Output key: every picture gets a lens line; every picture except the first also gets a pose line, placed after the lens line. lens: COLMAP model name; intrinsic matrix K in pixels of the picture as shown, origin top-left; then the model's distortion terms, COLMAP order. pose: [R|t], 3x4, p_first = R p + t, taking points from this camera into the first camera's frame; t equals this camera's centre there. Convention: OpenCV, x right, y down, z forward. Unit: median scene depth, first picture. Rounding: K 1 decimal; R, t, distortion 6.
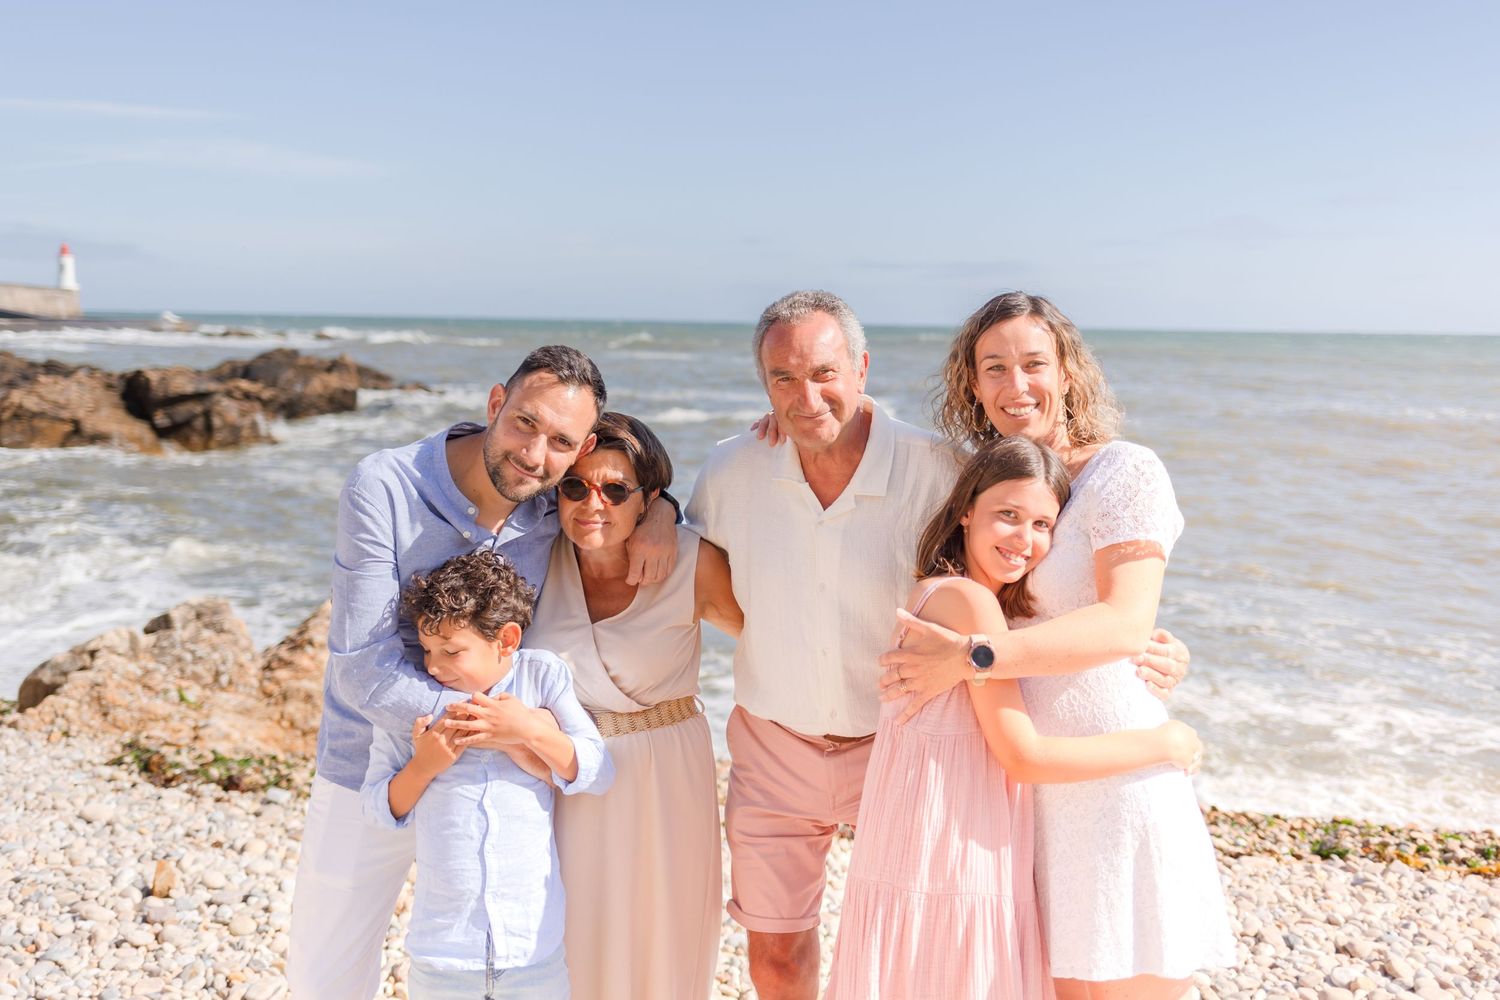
lens RADIAL K [[1601.5, 0, 731.3], [0, 1601.5, 478.6], [0, 0, 1]] dist [-0.003652, -0.010416]
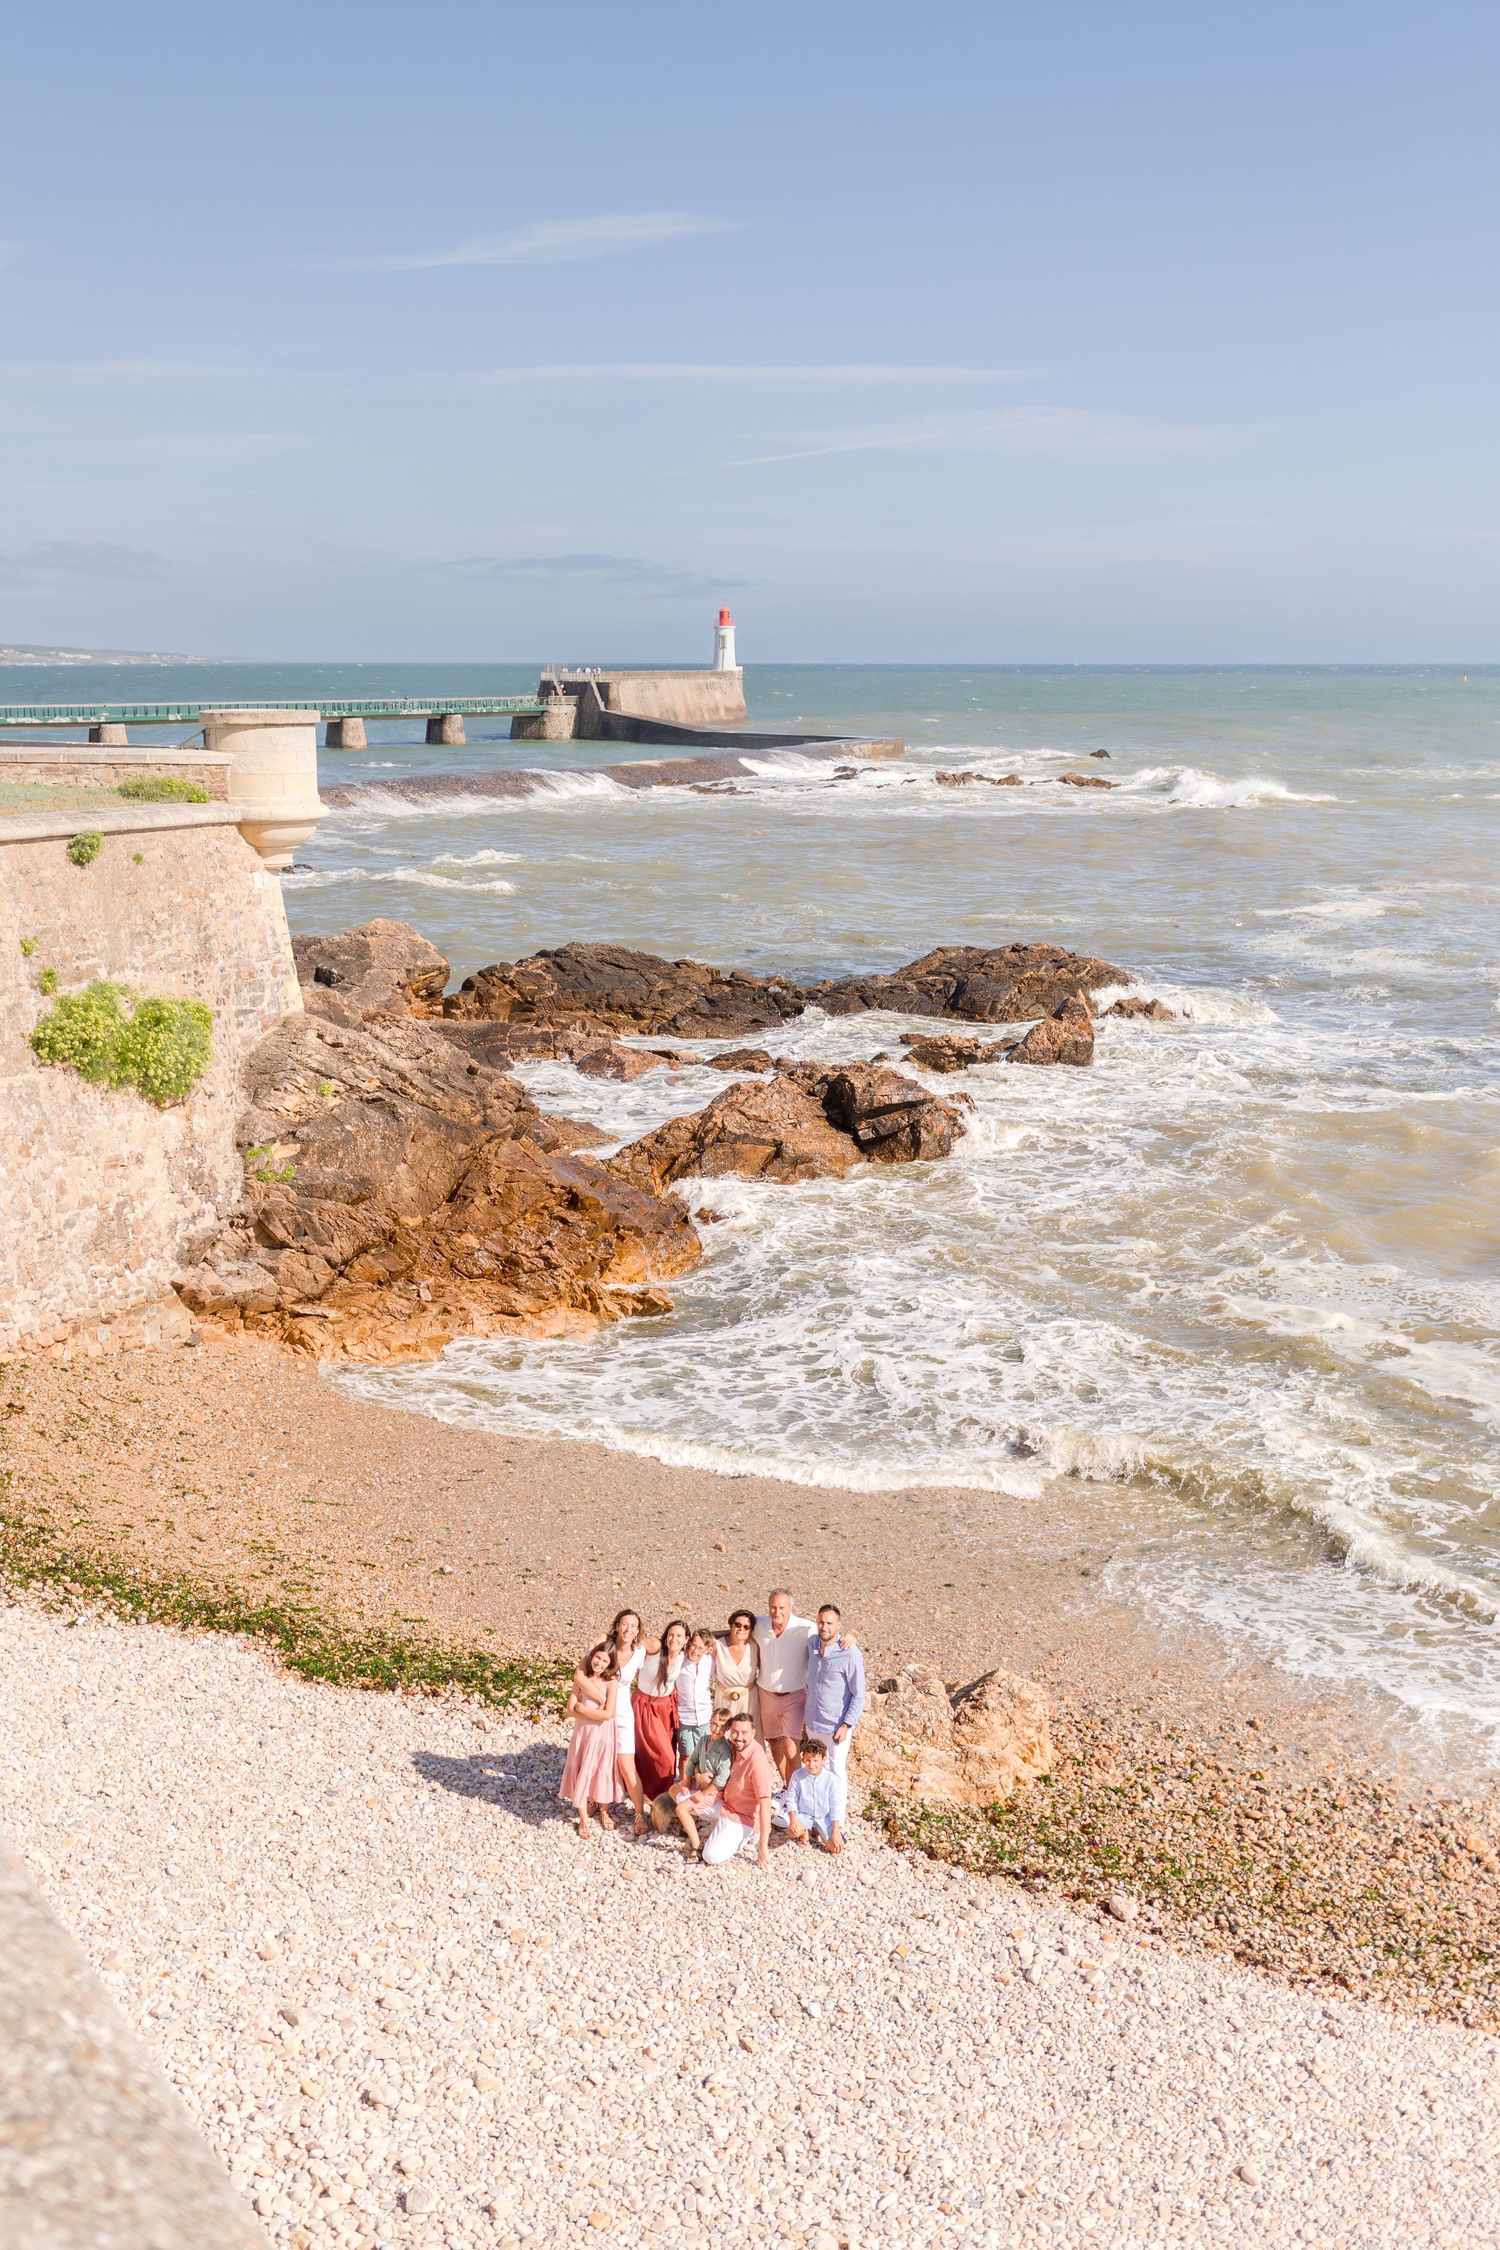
lens RADIAL K [[2441.3, 0, 689.0], [0, 2441.3, 1230.9], [0, 0, 1]] dist [0.017811, -0.032797]
pose [[0.919515, 0.070810, -0.386624, 0.350803], [-0.019837, 0.990746, 0.134275, -0.678646], [0.392554, -0.115799, 0.912410, -1.199461]]
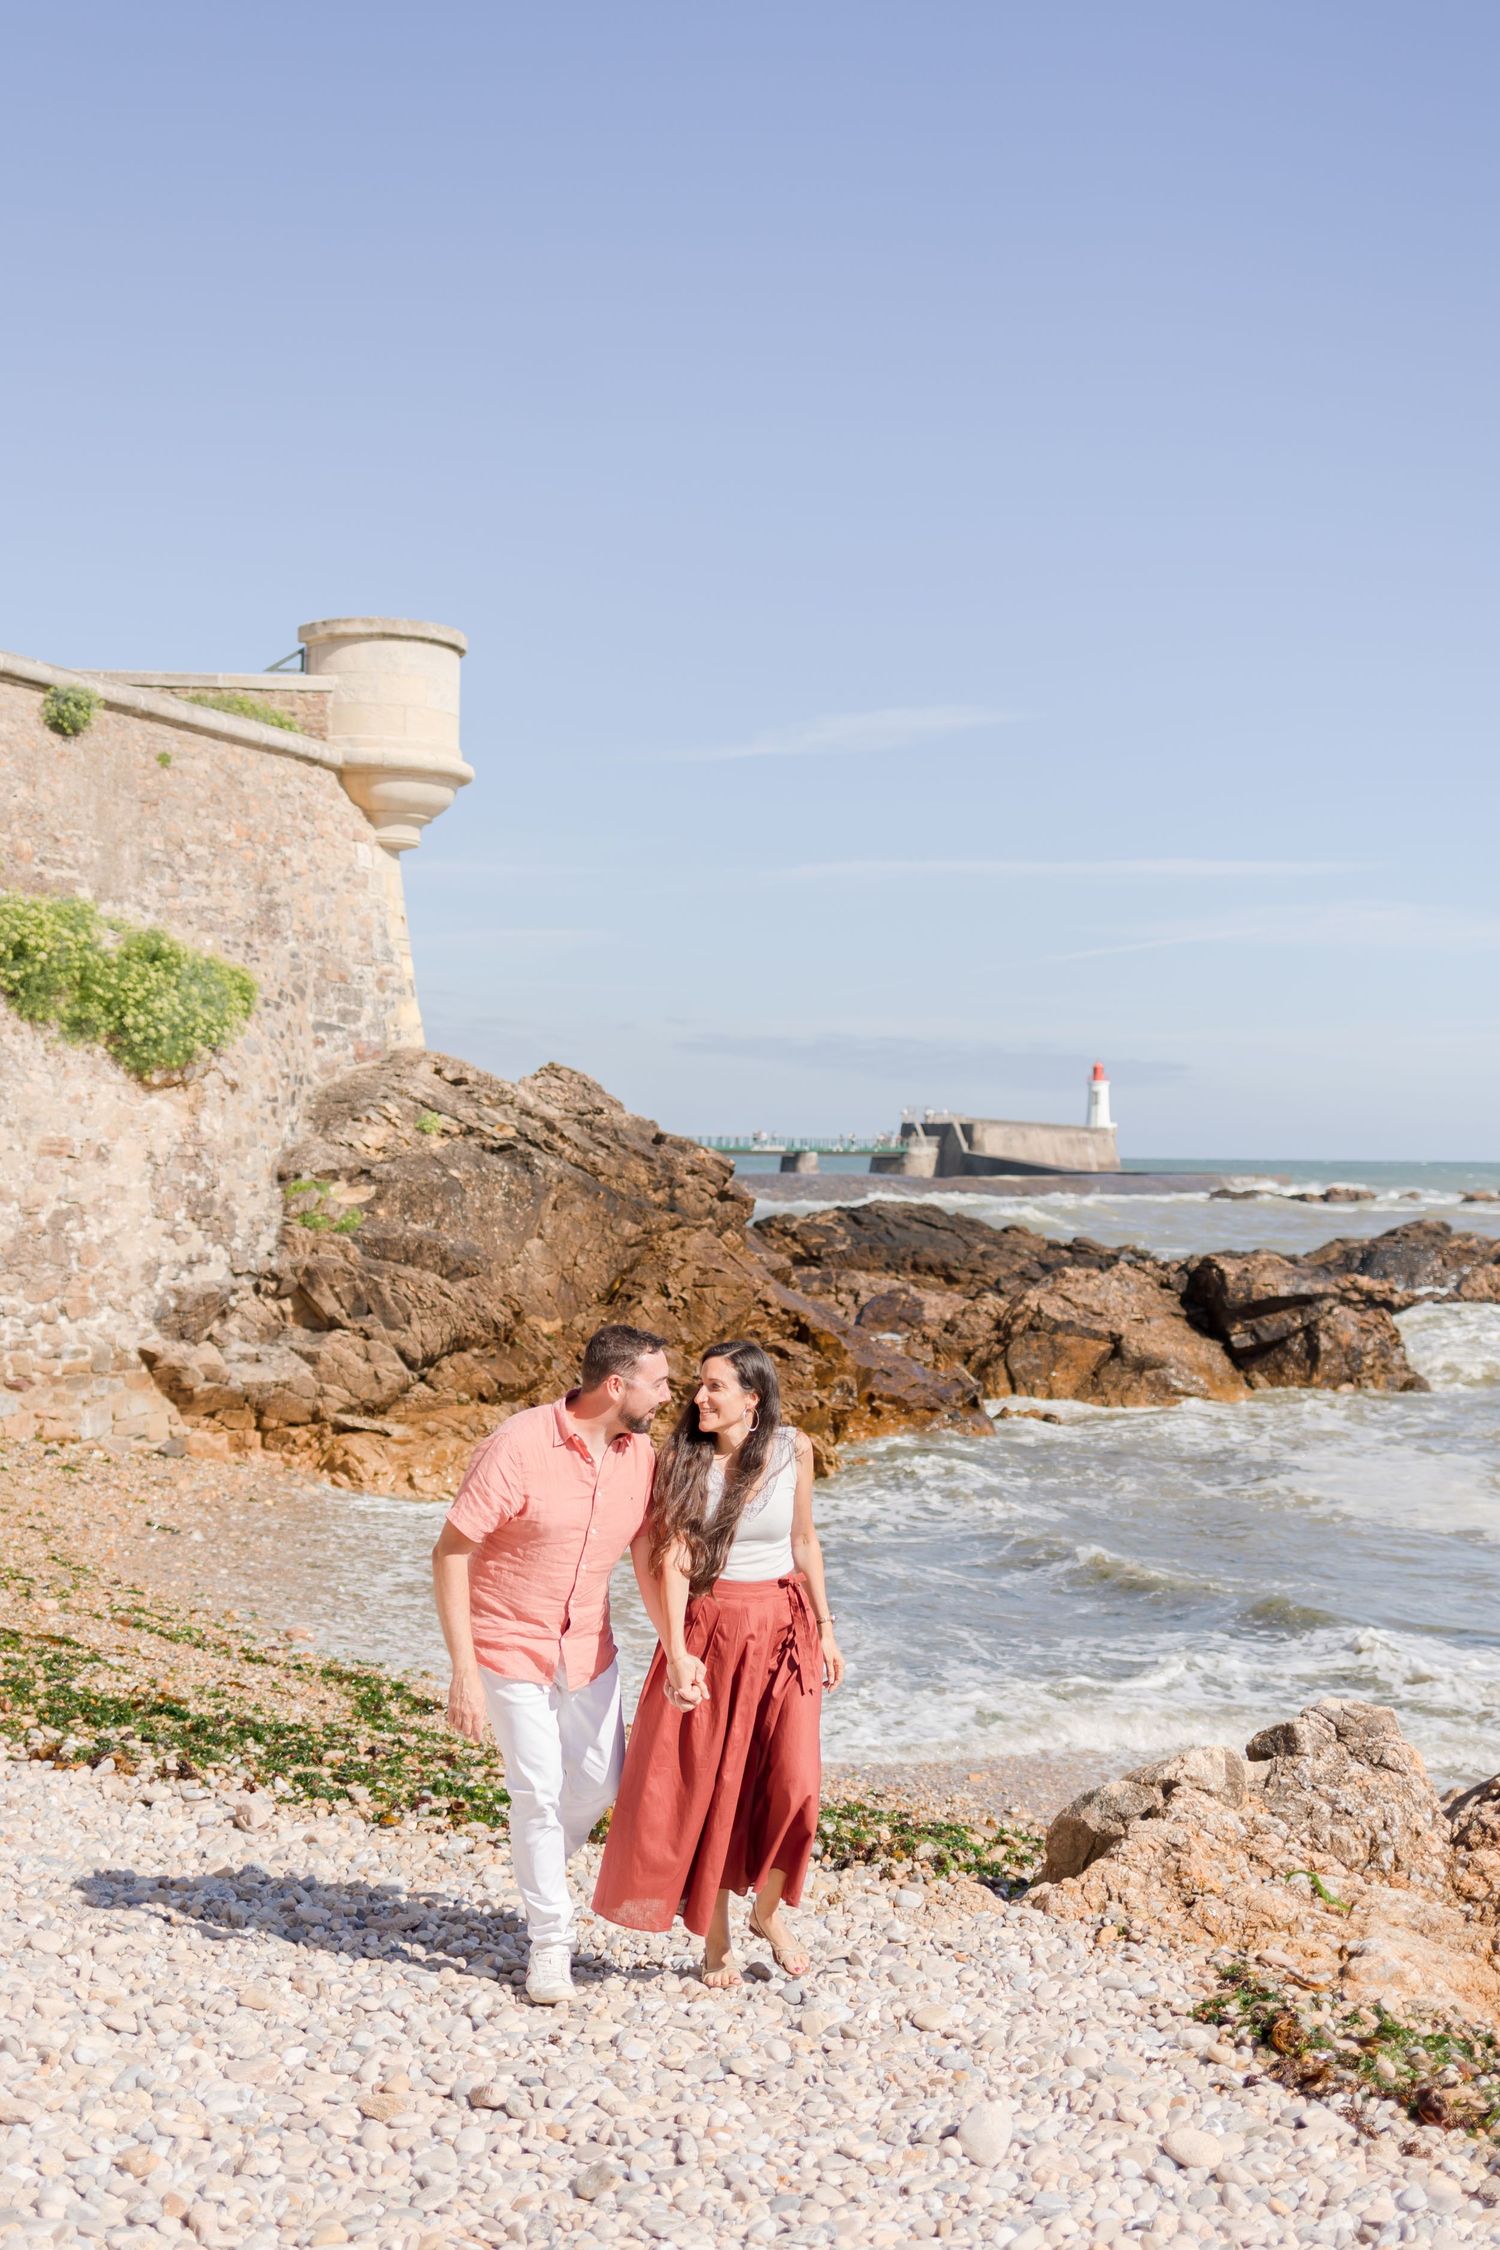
lens RADIAL K [[2530.7, 0, 773.2], [0, 2530.7, 1165.3], [0, 0, 1]] dist [0.020440, -0.041477]
pose [[0.868236, -0.009188, -0.496067, -0.062369], [-0.040651, 0.995150, -0.089581, -0.028653], [0.494484, 0.097943, 0.863651, 0.105136]]
